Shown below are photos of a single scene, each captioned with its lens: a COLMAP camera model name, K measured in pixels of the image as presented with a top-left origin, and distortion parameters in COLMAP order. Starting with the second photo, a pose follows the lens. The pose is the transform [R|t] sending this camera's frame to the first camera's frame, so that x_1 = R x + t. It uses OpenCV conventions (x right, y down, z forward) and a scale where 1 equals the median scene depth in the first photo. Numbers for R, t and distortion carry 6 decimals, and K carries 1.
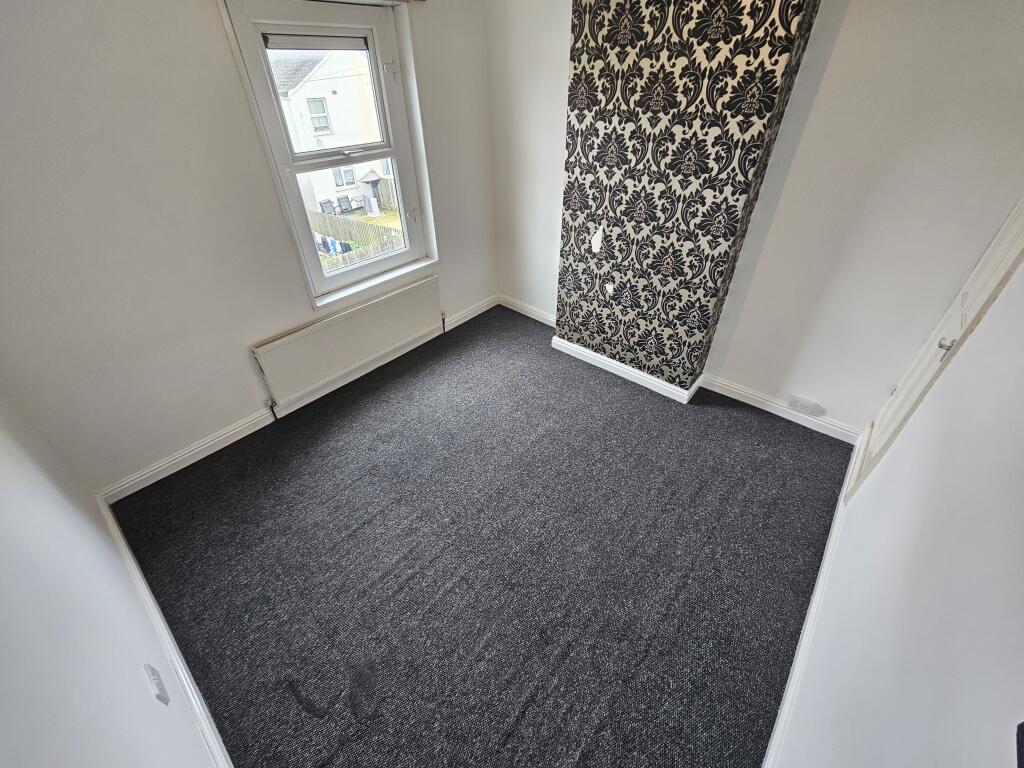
lens RADIAL K [[419.6, 0, 504.1], [0, 419.6, 374.1], [0, 0, 1]] dist [0.000613, 0.000594]
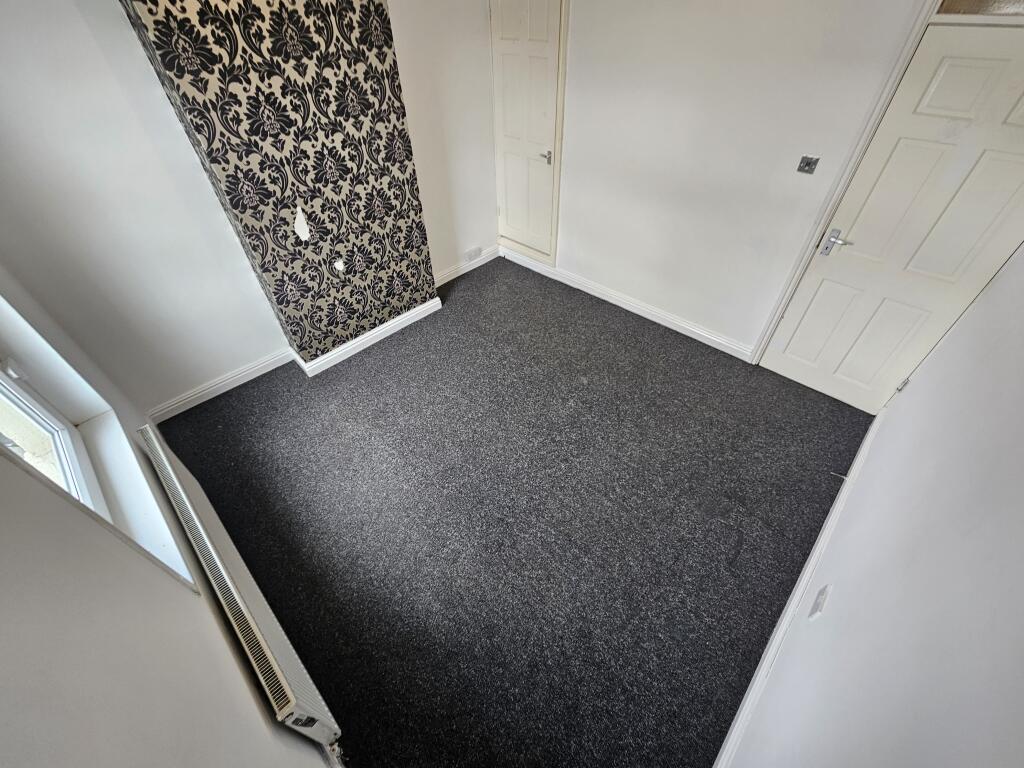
lens RADIAL K [[419.6, 0, 504.1], [0, 419.6, 374.1], [0, 0, 1]] dist [0.000613, 0.000594]
pose [[0.061354, -0.660259, 0.748527, -0.587862], [0.626062, 0.609528, 0.486335, -0.289319], [-0.777356, 0.438786, 0.450760, 0.423223]]
